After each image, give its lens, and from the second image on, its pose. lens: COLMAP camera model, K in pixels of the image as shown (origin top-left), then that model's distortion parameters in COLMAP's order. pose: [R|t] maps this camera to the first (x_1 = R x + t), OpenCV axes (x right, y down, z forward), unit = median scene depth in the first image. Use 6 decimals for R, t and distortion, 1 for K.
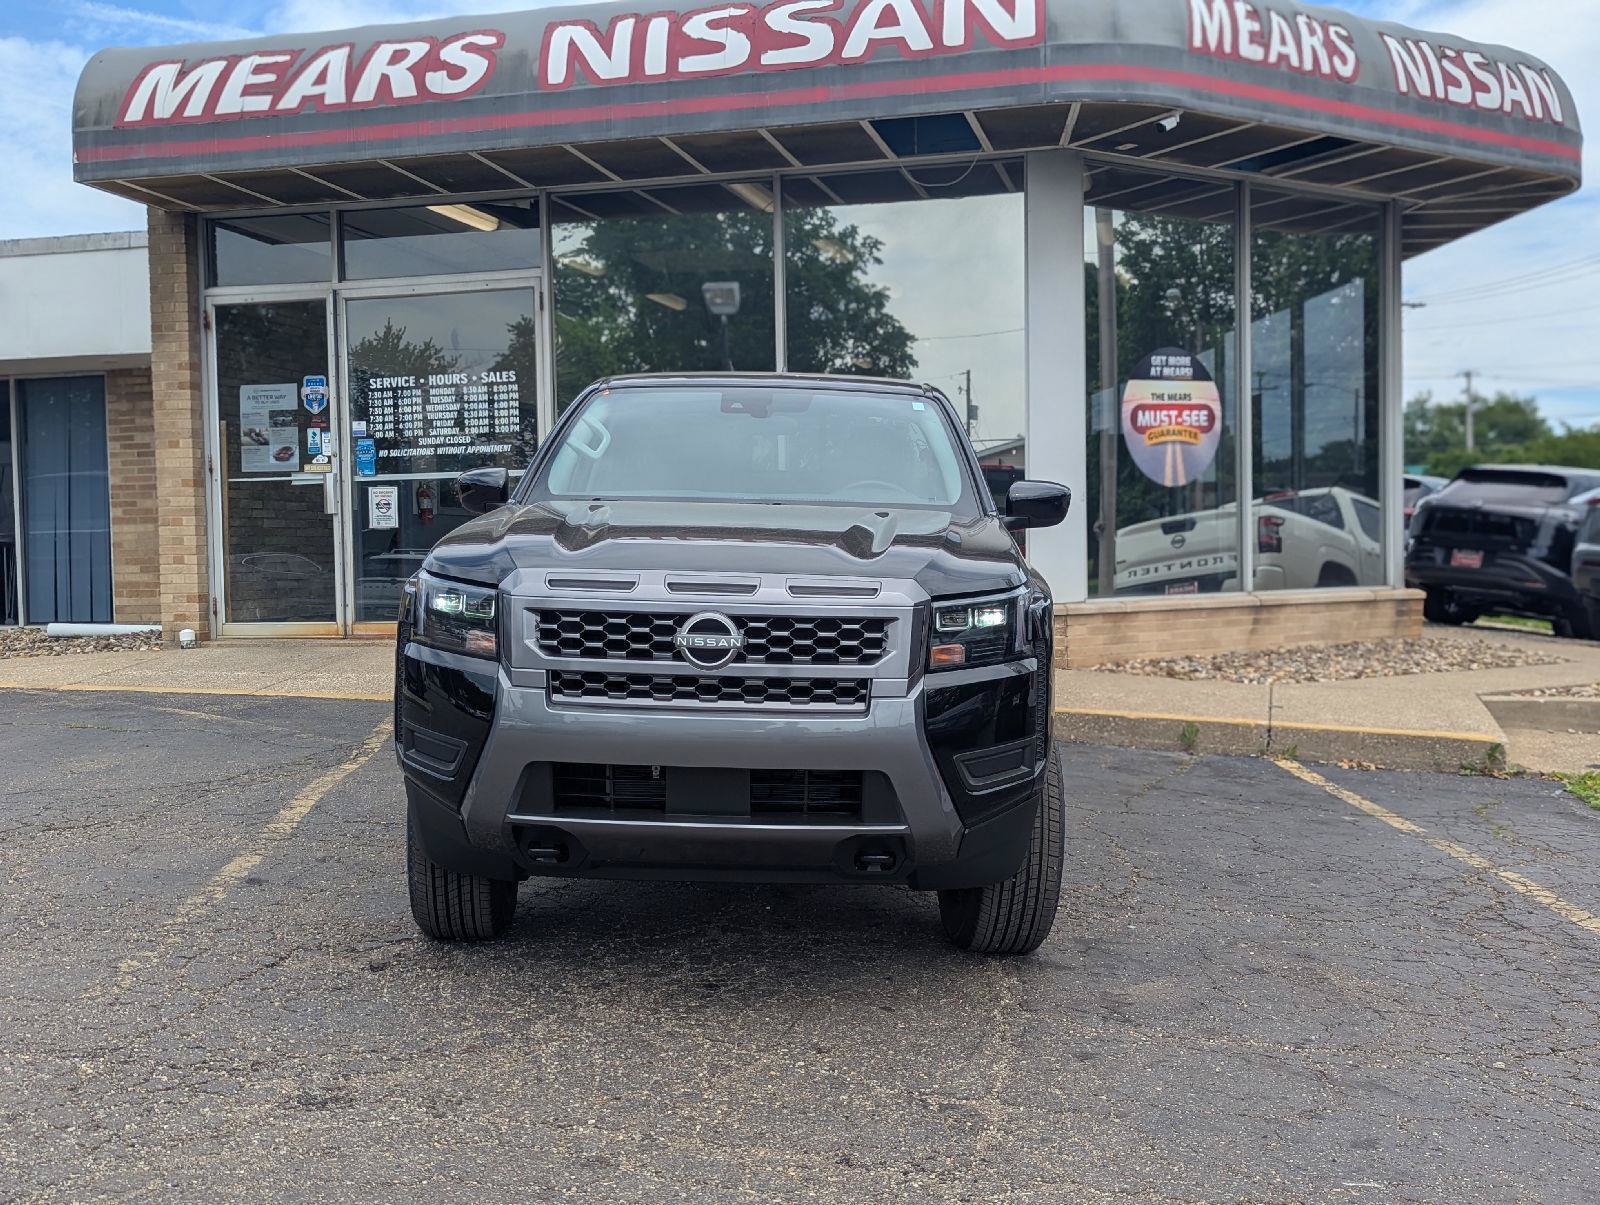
lens RADIAL K [[1735.0, 0, 800.0], [0, 1735.0, 602.5], [0, 0, 1]] dist [0.051922, -0.028668]
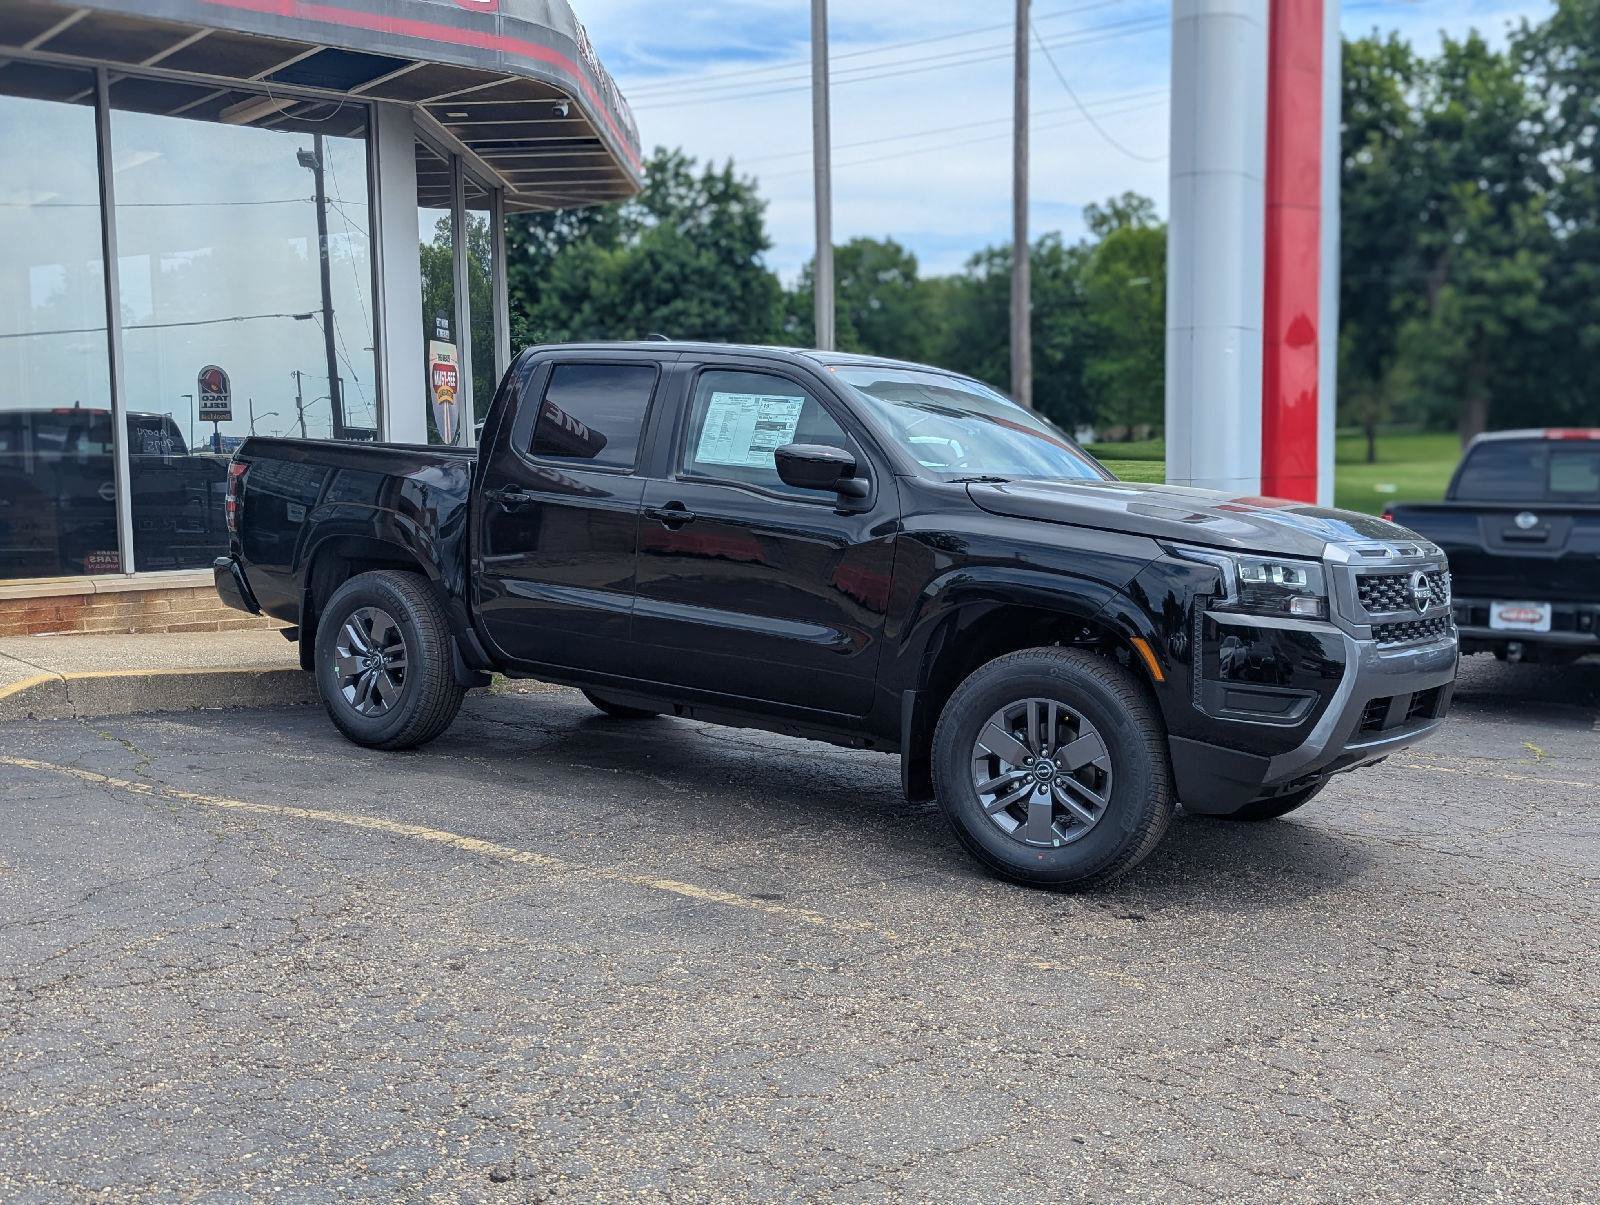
lens RADIAL K [[1735.0, 0, 800.0], [0, 1735.0, 602.5], [0, 0, 1]] dist [0.051922, -0.028668]
pose [[0.565399, -0.061529, 0.822520, -1.353878], [0.031308, 0.998096, 0.053142, -0.053214], [-0.824223, -0.004295, 0.566249, 0.620105]]
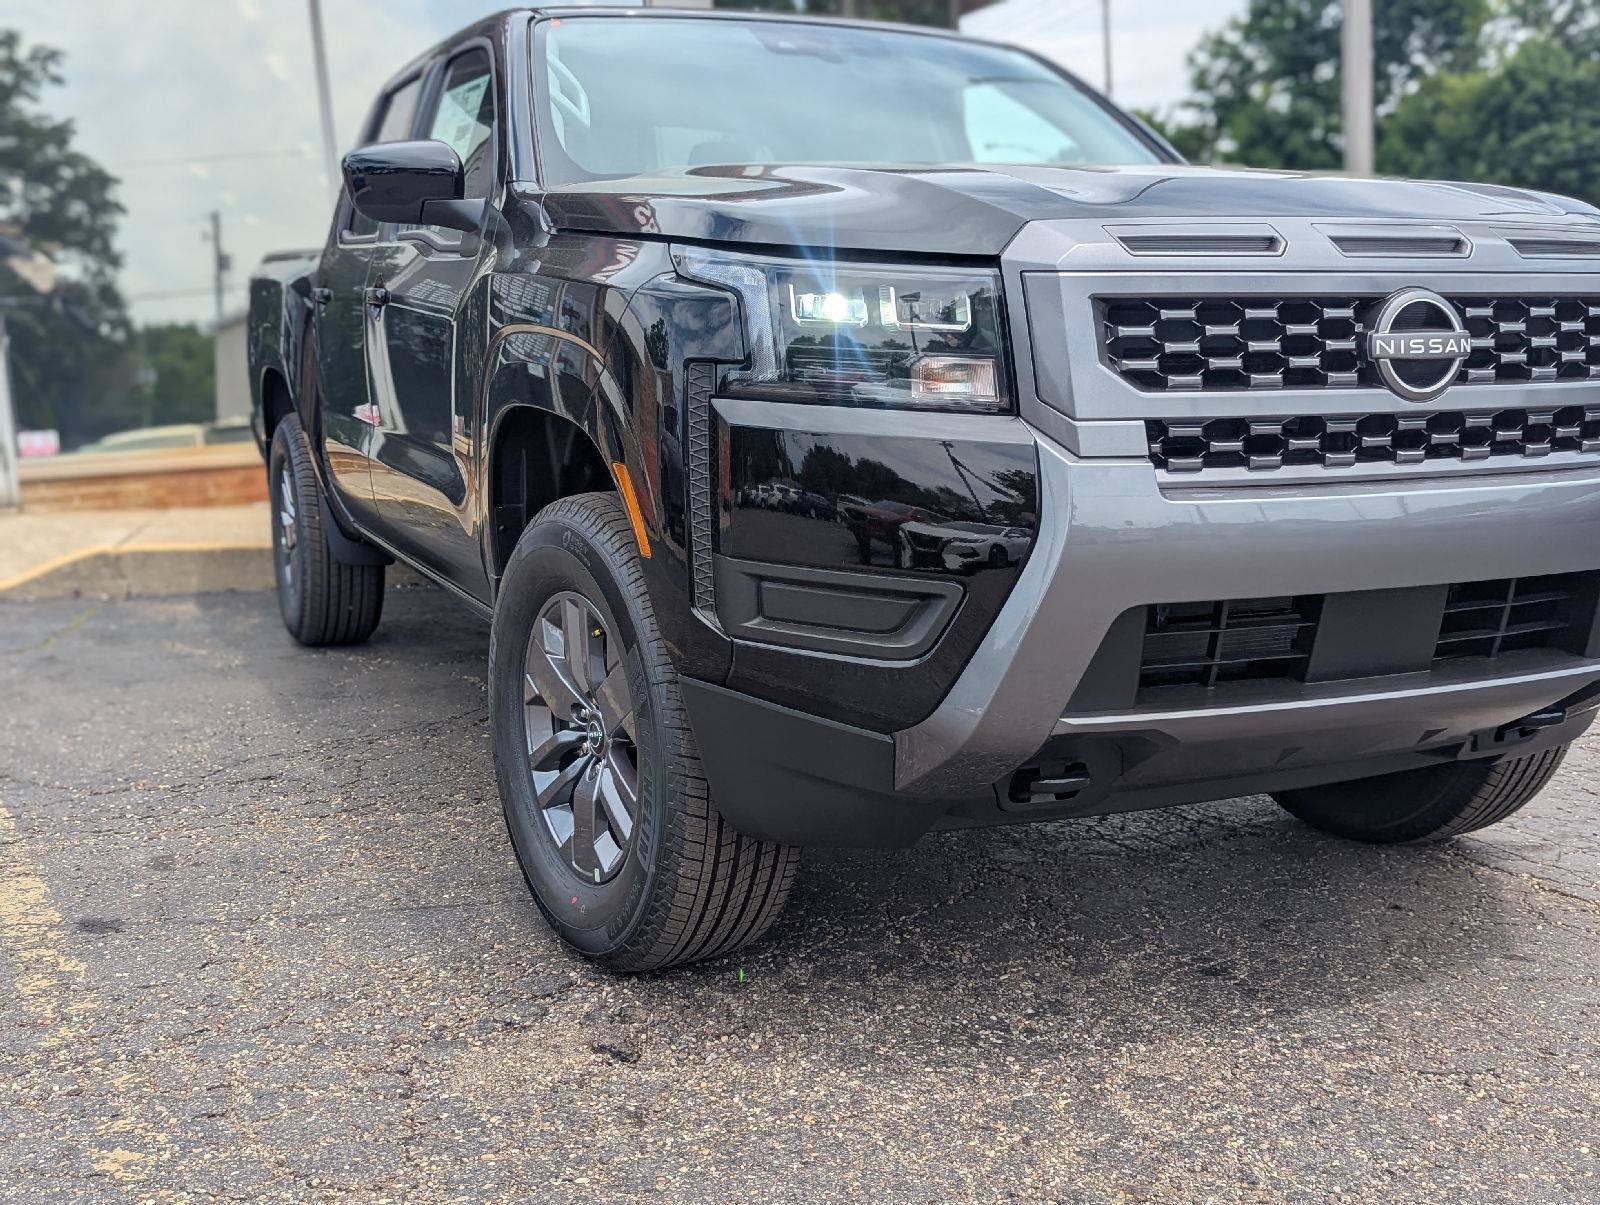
lens RADIAL K [[1738.9, 0, 796.4], [0, 1738.9, 636.1], [0, 0, 1]] dist [0.026186, 0.033319]
pose [[0.899859, -0.104416, 0.423500, -0.440889], [0.063618, 0.991960, 0.109395, 0.038451], [-0.431518, -0.071498, 0.899267, 0.579473]]
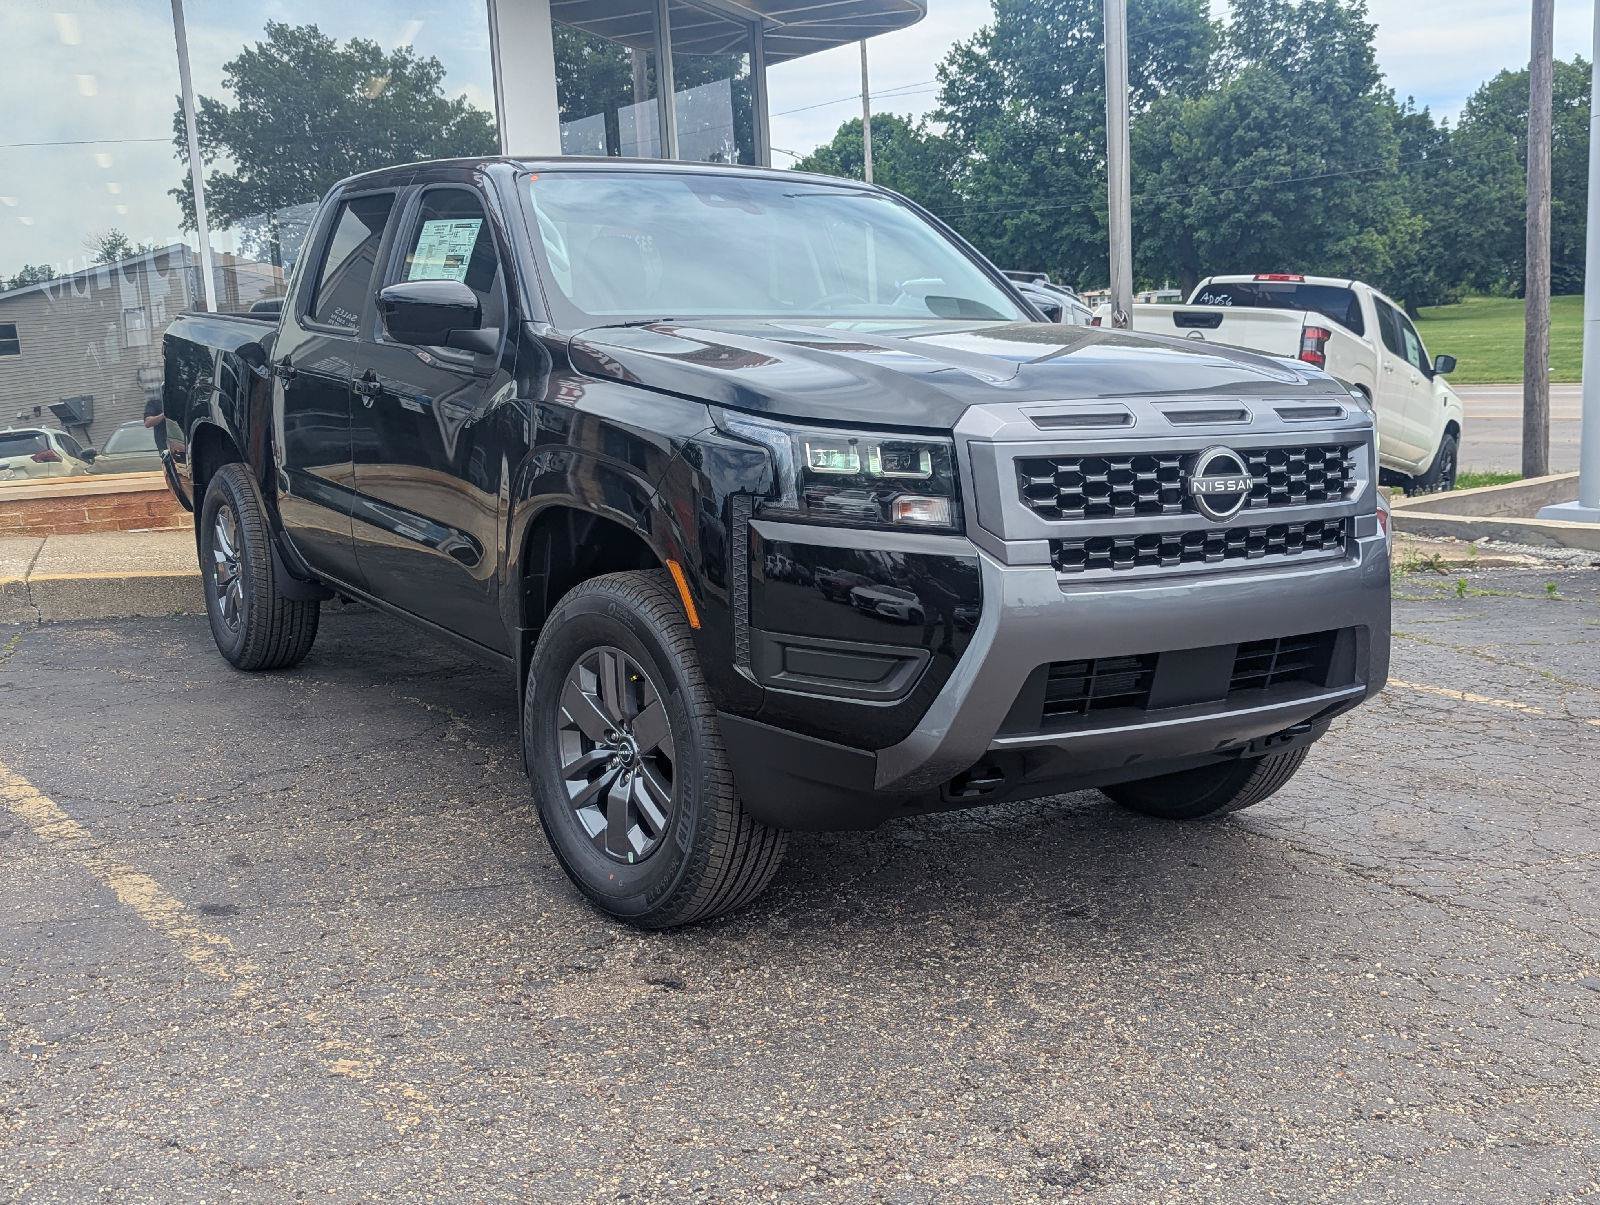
lens RADIAL K [[1734.8, 0, 801.5], [0, 1734.8, 635.3], [0, 0, 1]] dist [0.066699, -0.037163]
pose [[0.828964, -0.115788, 0.547185, -0.628240], [0.057229, 0.990761, 0.122952, -0.017329], [-0.556366, -0.070608, 0.827932, 0.432915]]
